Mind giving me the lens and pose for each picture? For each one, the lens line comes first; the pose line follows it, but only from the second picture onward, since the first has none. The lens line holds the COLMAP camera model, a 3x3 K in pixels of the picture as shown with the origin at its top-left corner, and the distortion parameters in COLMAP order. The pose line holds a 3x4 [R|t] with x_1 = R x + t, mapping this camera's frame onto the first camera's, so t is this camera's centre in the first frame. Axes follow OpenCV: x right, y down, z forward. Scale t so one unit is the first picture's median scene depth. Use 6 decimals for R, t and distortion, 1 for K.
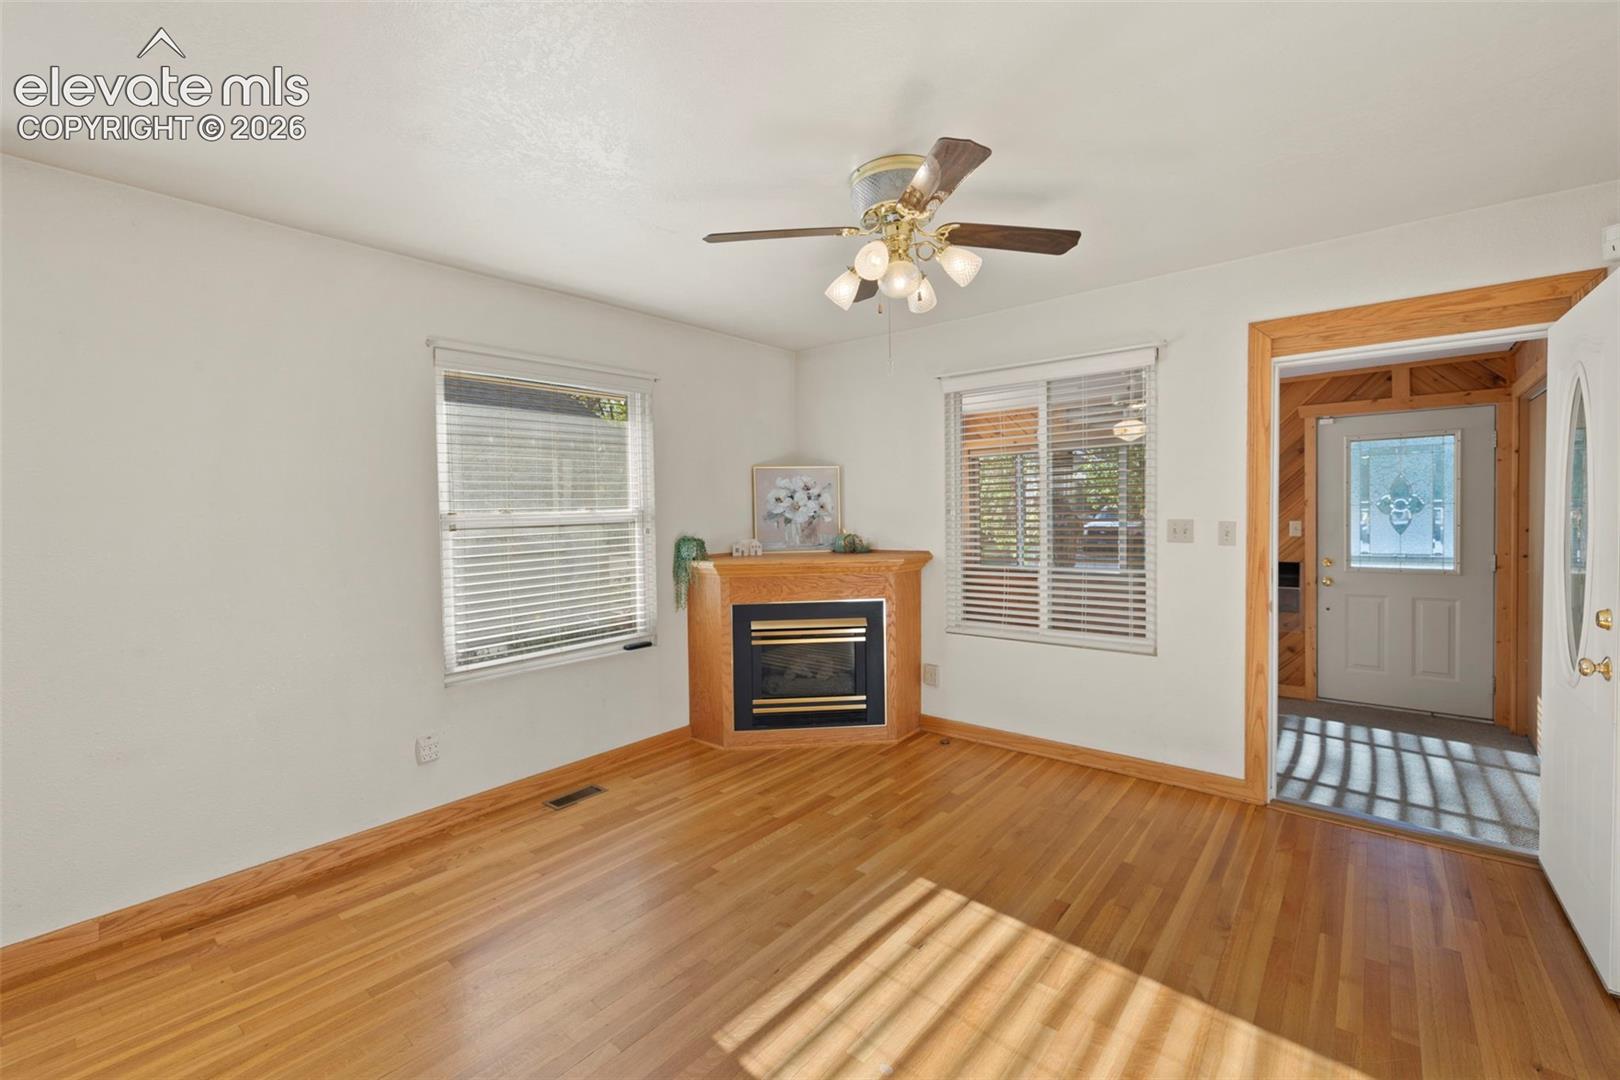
lens RADIAL K [[686.1, 0, 807.2], [0, 686.1, 528.3], [0, 0, 1]] dist [-0.001635, 0.000123]
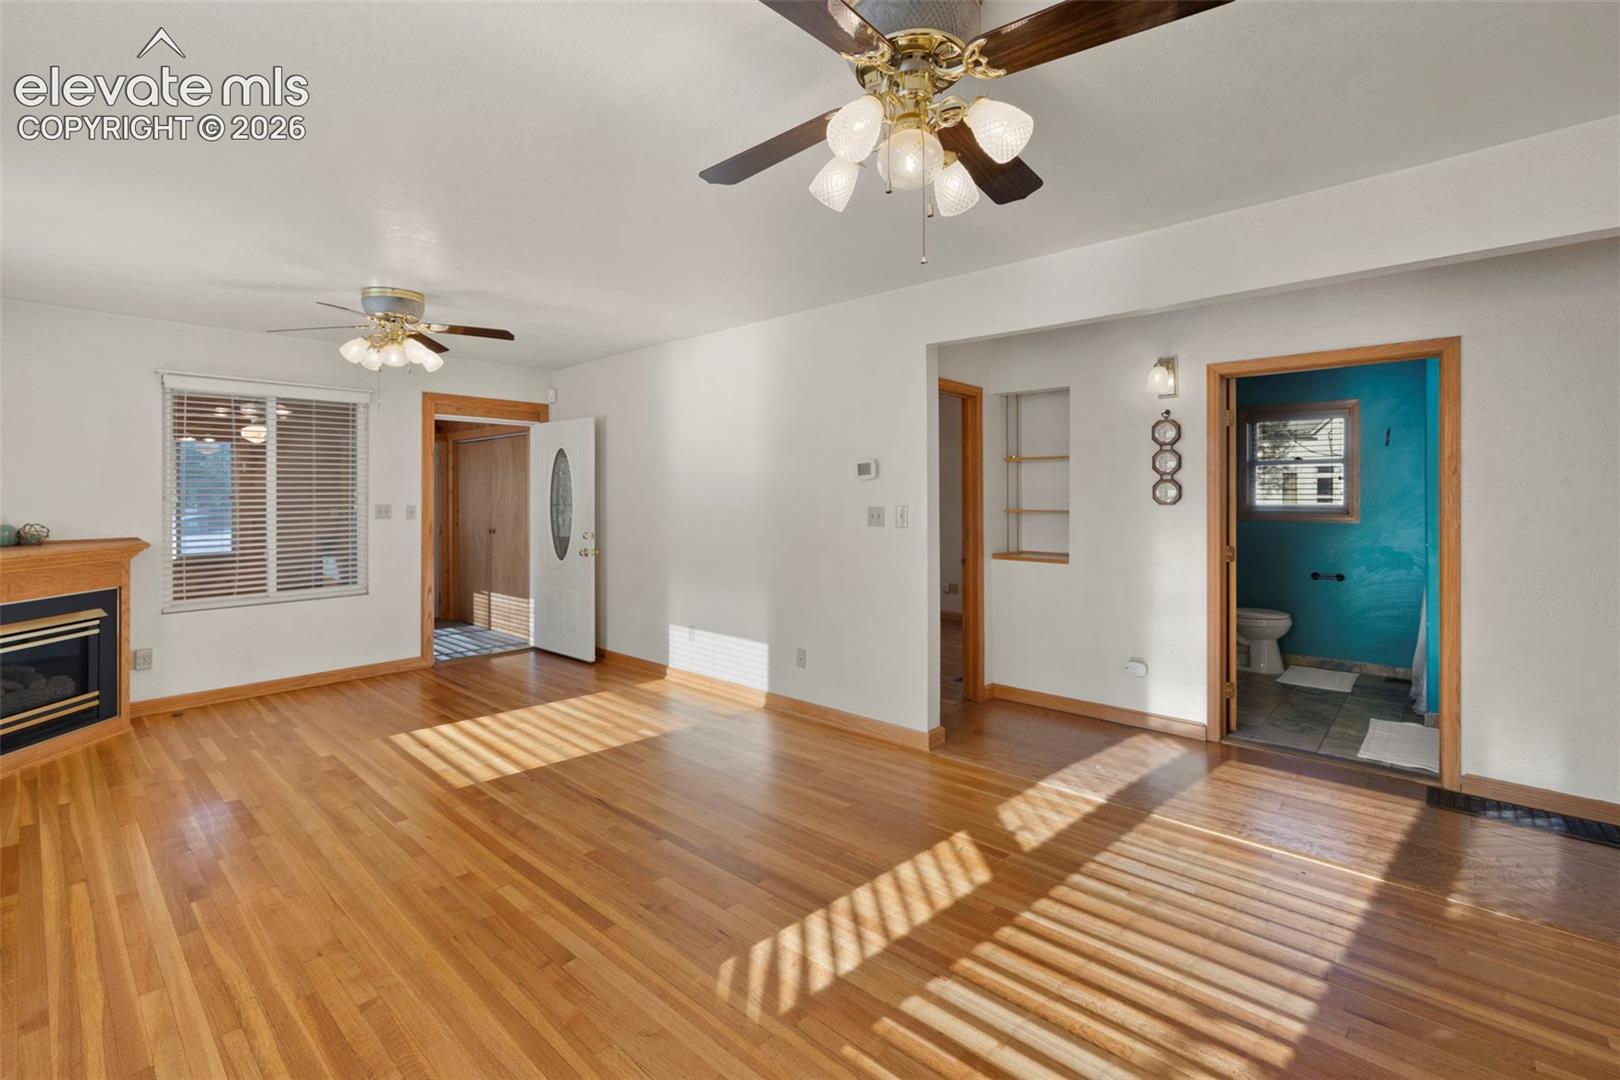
lens RADIAL K [[705.9, 0, 790.1], [0, 705.9, 493.4], [0, 0, 1]] dist [-0.000304, -0.000196]
pose [[0.049834, 0.017027, 0.998612, -0.865747], [0.027254, 0.999459, -0.018401, 0.014598], [-0.998386, 0.028133, 0.049343, -0.013810]]
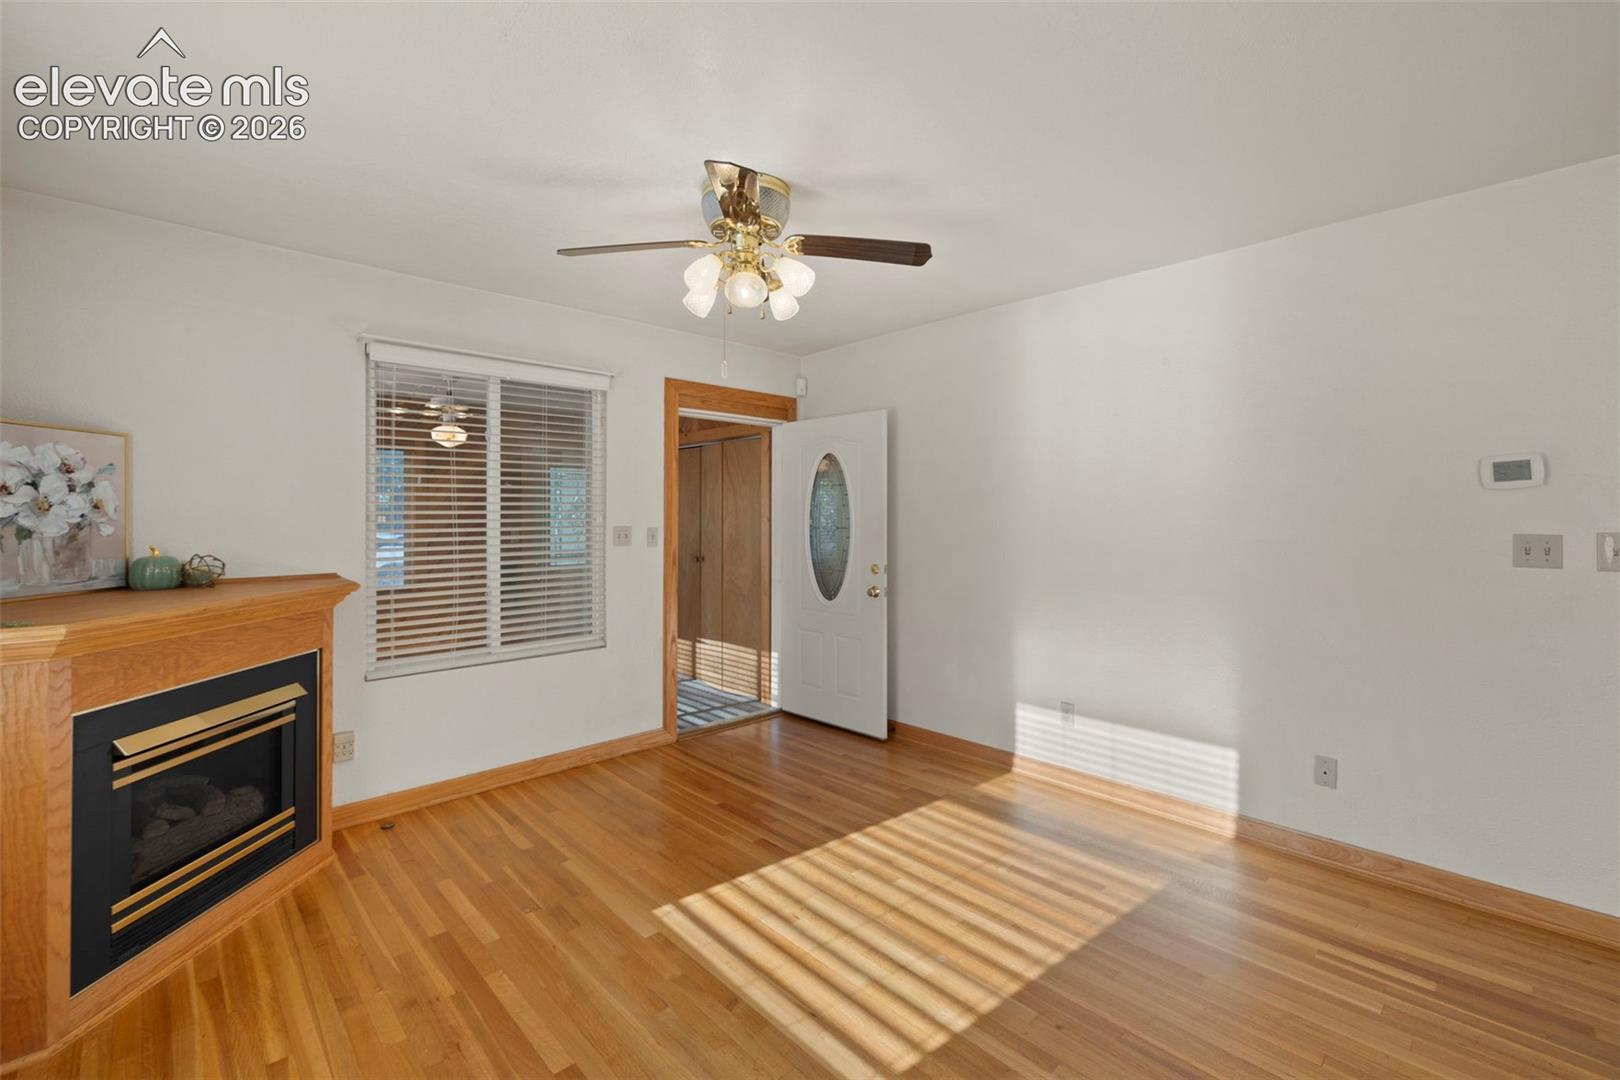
lens RADIAL K [[693.9, 0, 800.4], [0, 693.9, 512.3], [0, 0, 1]] dist [-0.001522, -0.000175]
pose [[0.121607, 0.019528, 0.992386, -0.508551], [0.024009, 0.999456, -0.022609, -0.002072], [-0.992288, 0.026576, 0.121073, 0.460371]]
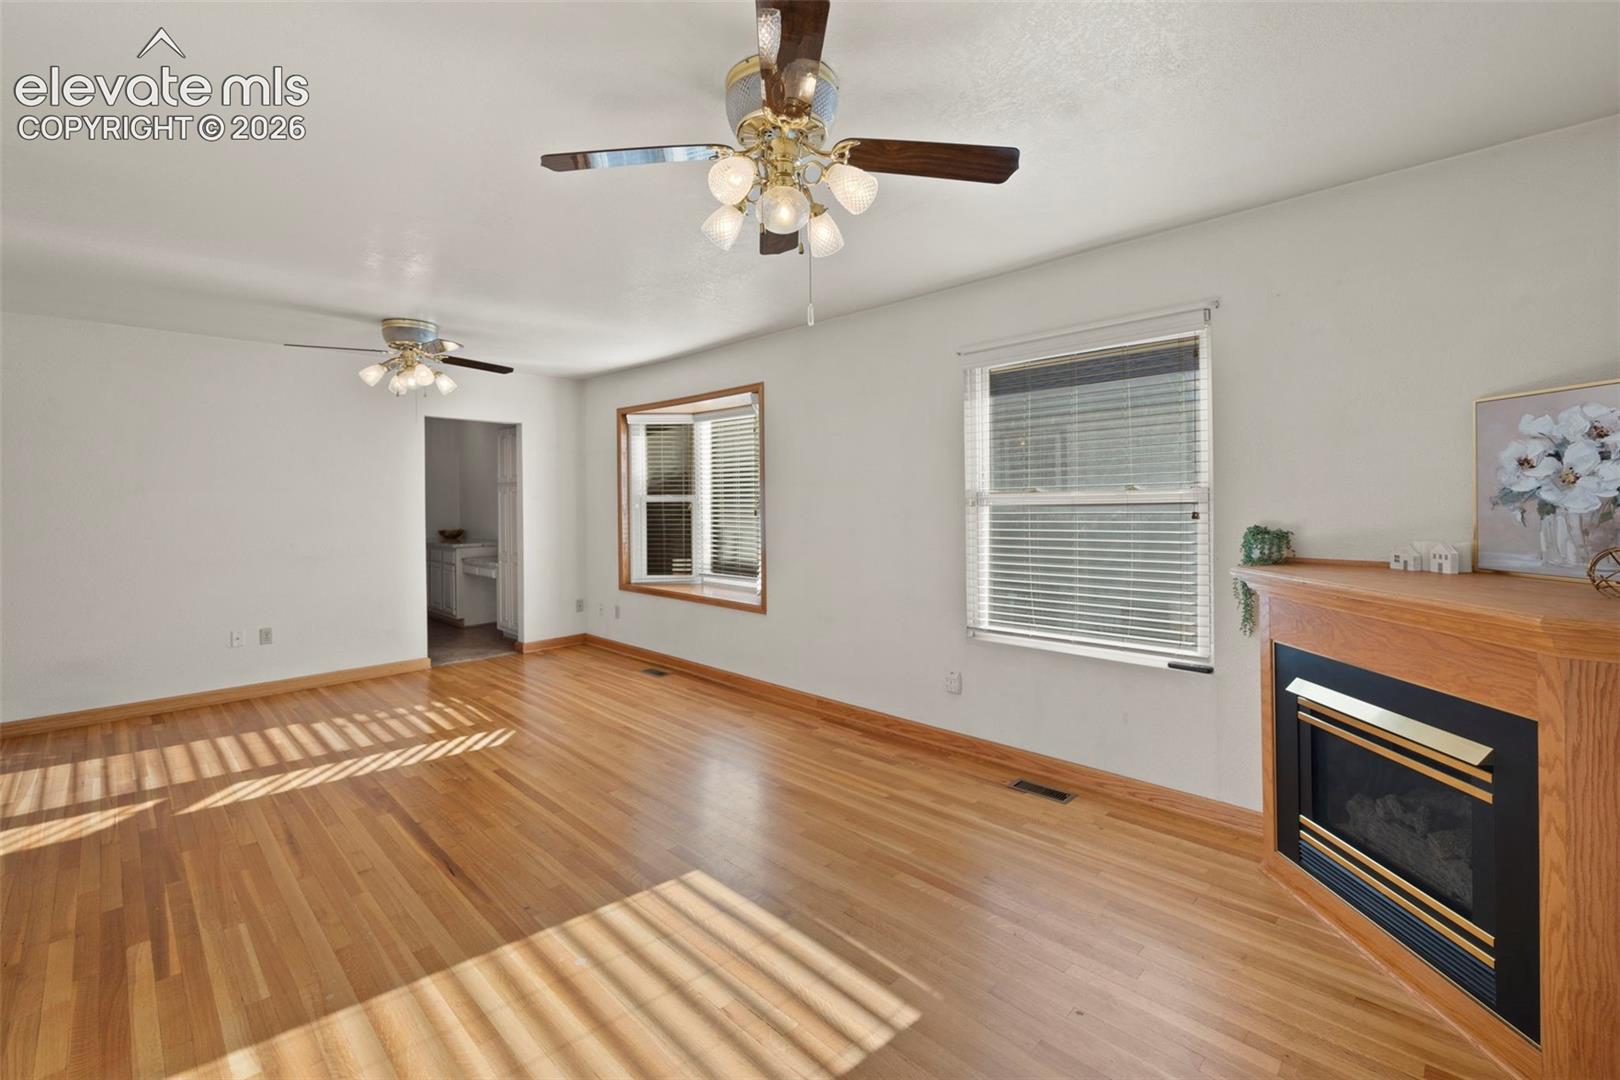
lens RADIAL K [[697.2, 0, 793.9], [0, 697.2, 498.0], [0, 0, 1]] dist [-0.001565, -0.000178]
pose [[-0.096867, 0.016376, -0.995163, 0.546874], [-0.013234, 0.999755, 0.017740, -0.022162], [0.995209, 0.014889, -0.096627, 0.629968]]
